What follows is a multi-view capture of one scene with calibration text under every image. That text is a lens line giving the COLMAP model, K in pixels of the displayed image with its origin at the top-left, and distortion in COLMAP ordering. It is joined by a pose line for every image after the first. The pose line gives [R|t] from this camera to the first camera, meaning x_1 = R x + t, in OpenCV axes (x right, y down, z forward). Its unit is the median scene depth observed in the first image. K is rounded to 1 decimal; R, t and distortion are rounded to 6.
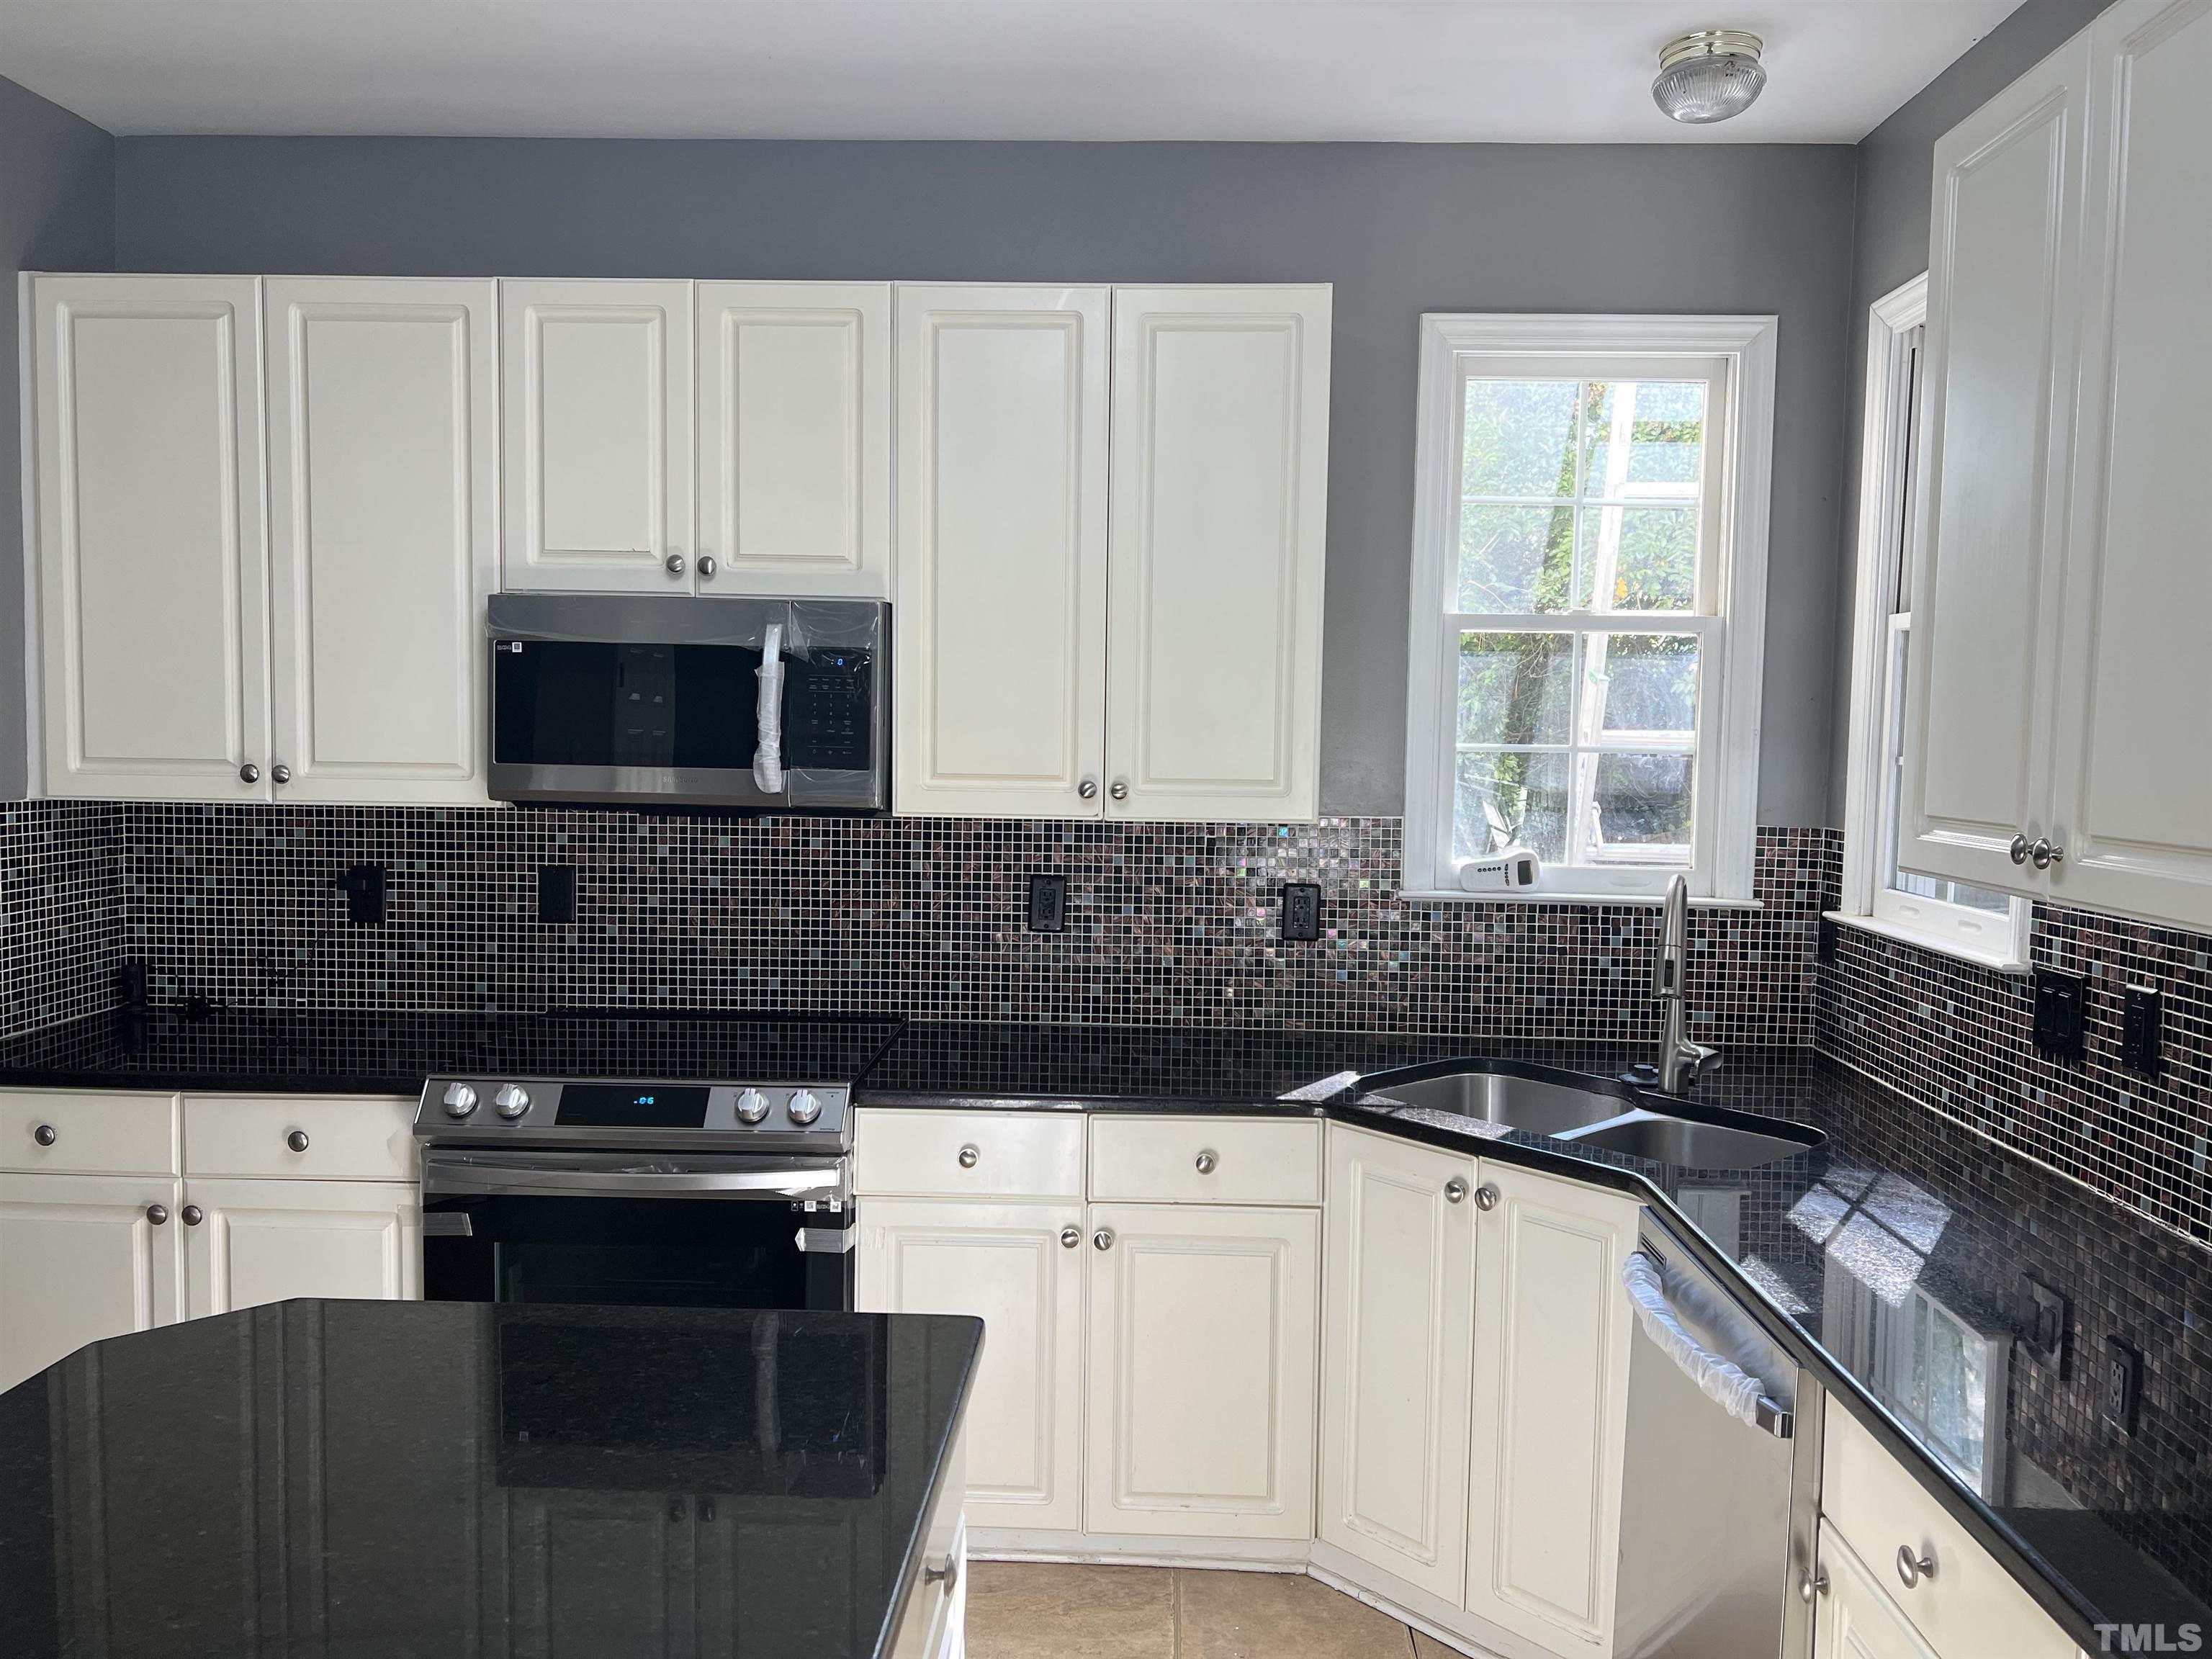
lens RADIAL K [[1618.8, 0, 1106.0], [0, 1618.8, 829.5], [0, 0, 1]] dist [0.112546, -0.171076]
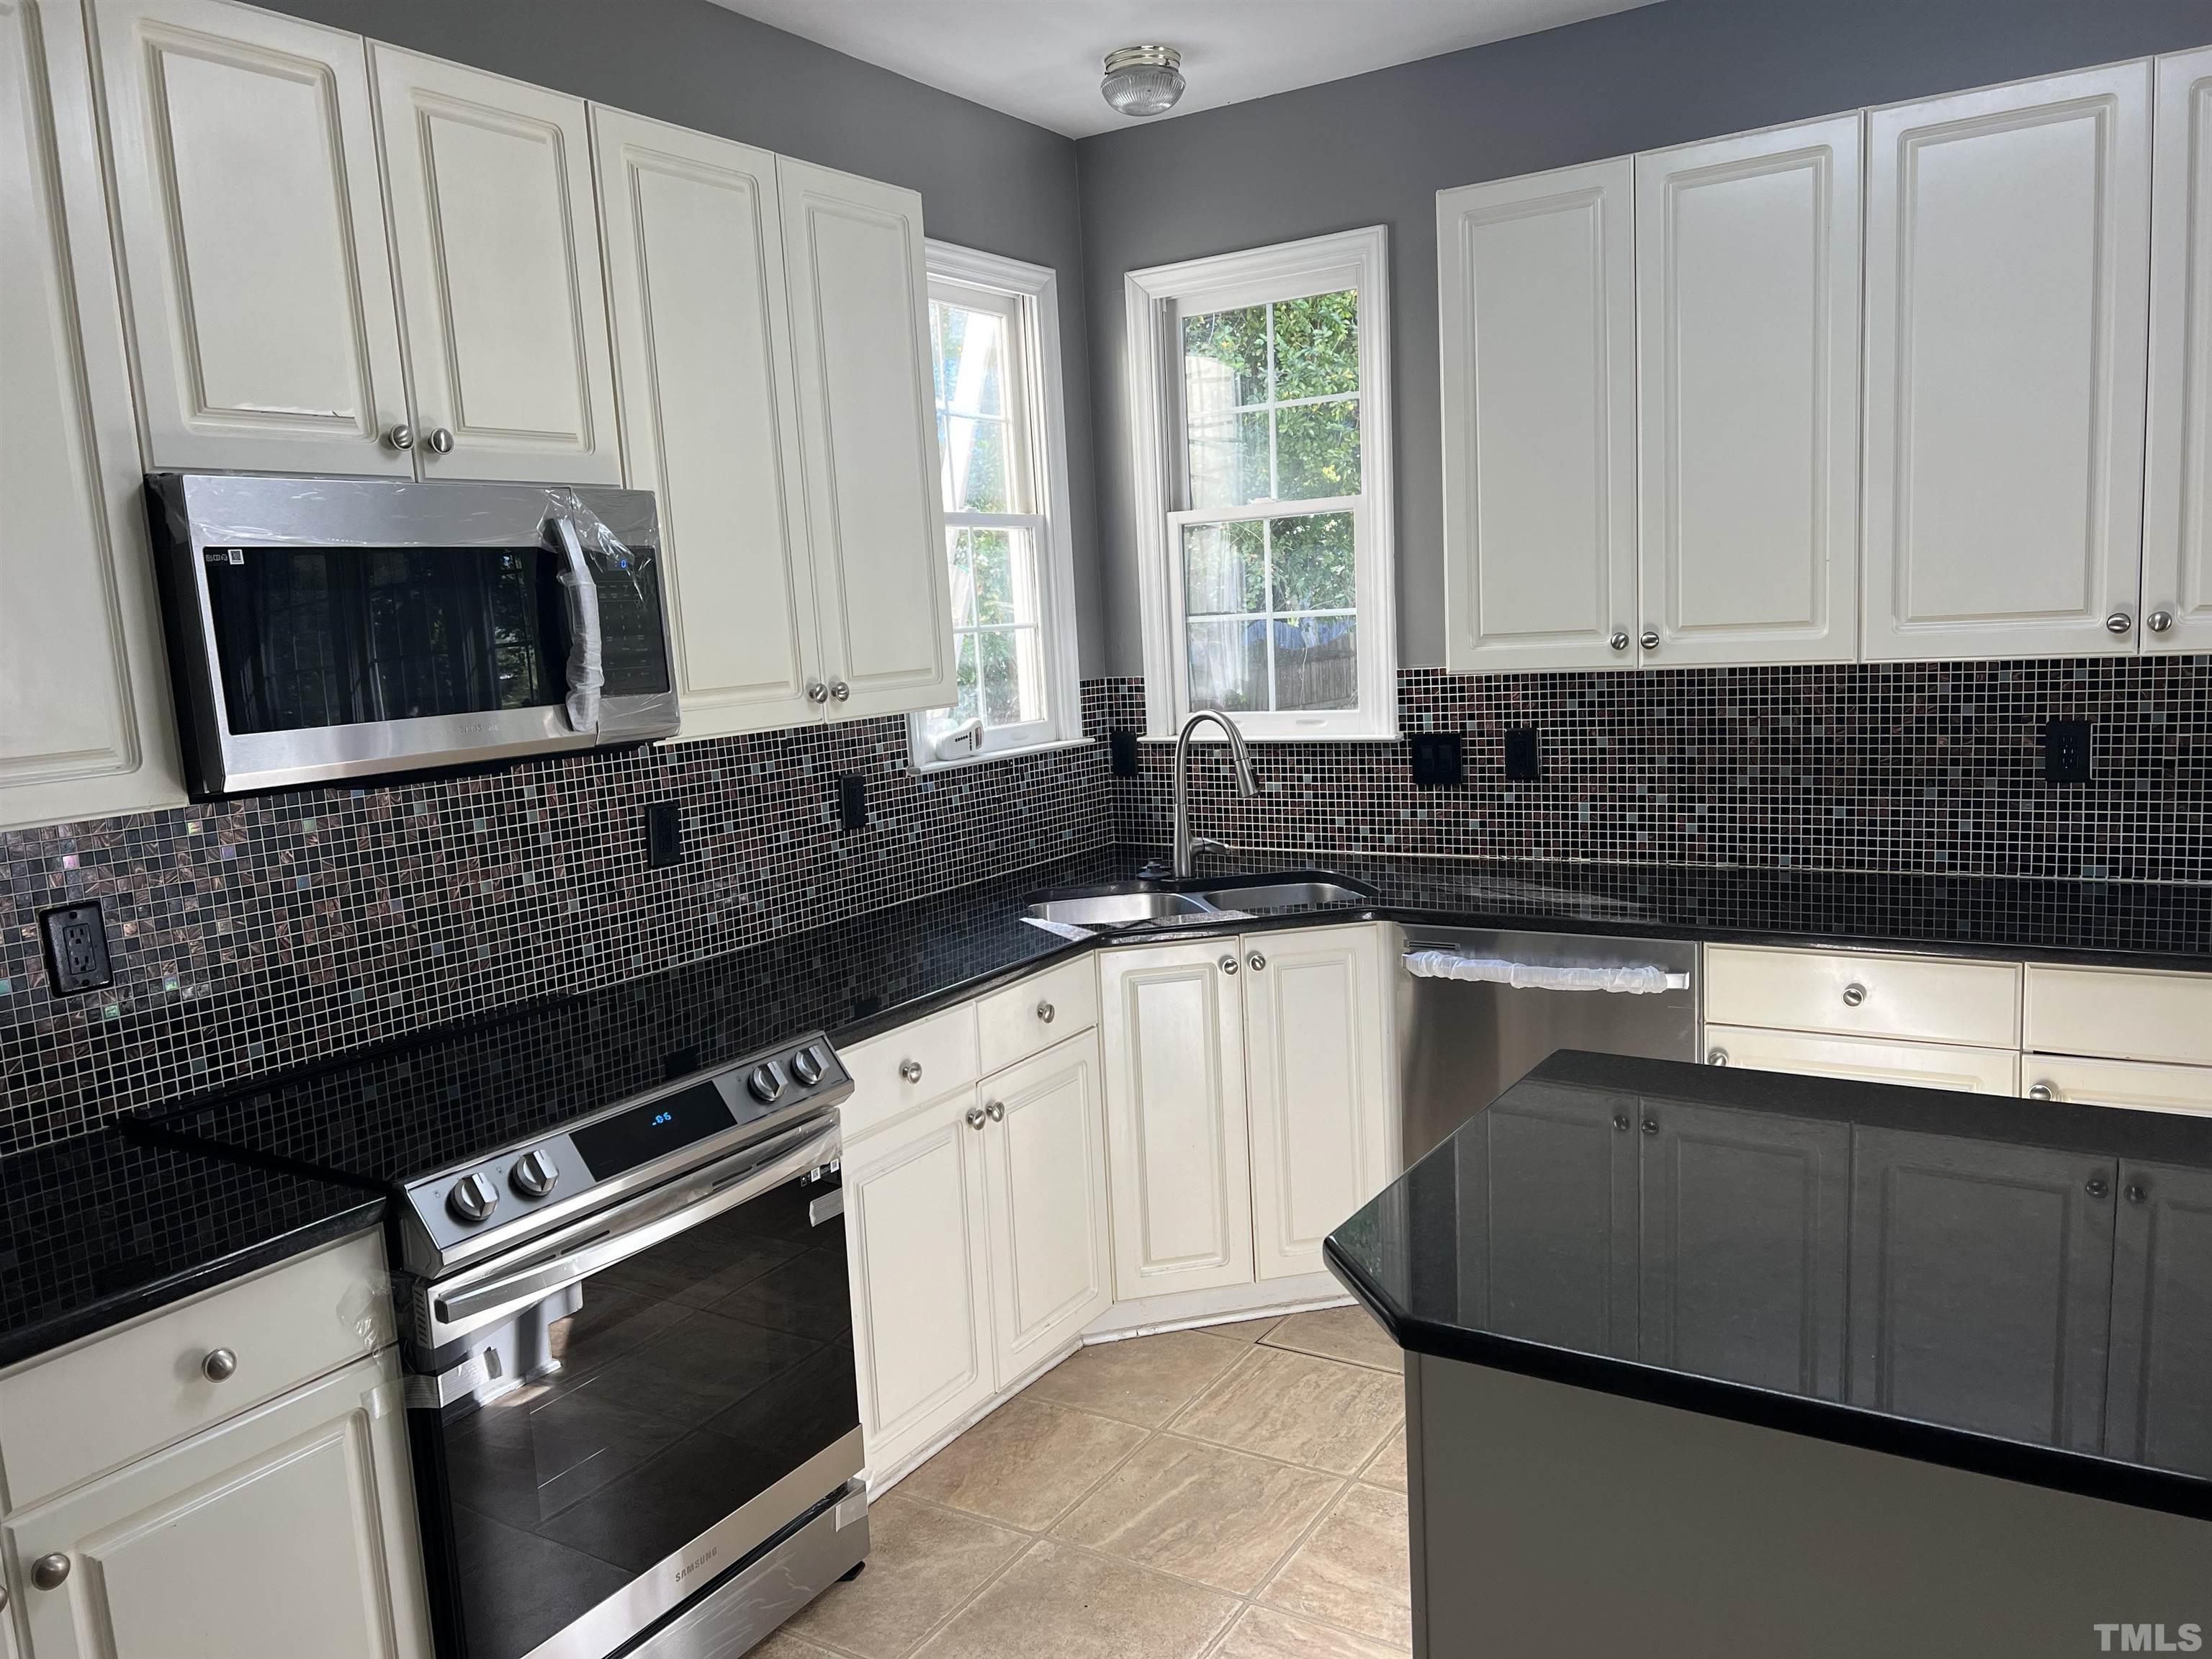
lens RADIAL K [[1681.0, 0, 1106.0], [0, 1681.0, 829.5], [0, 0, 1]] dist [0.061370, -0.001995]
pose [[0.504531, -0.161686, 0.848119, -0.701648], [0.124096, 0.985689, 0.114090, -0.033174], [-0.854429, 0.047686, 0.517375, 0.307168]]
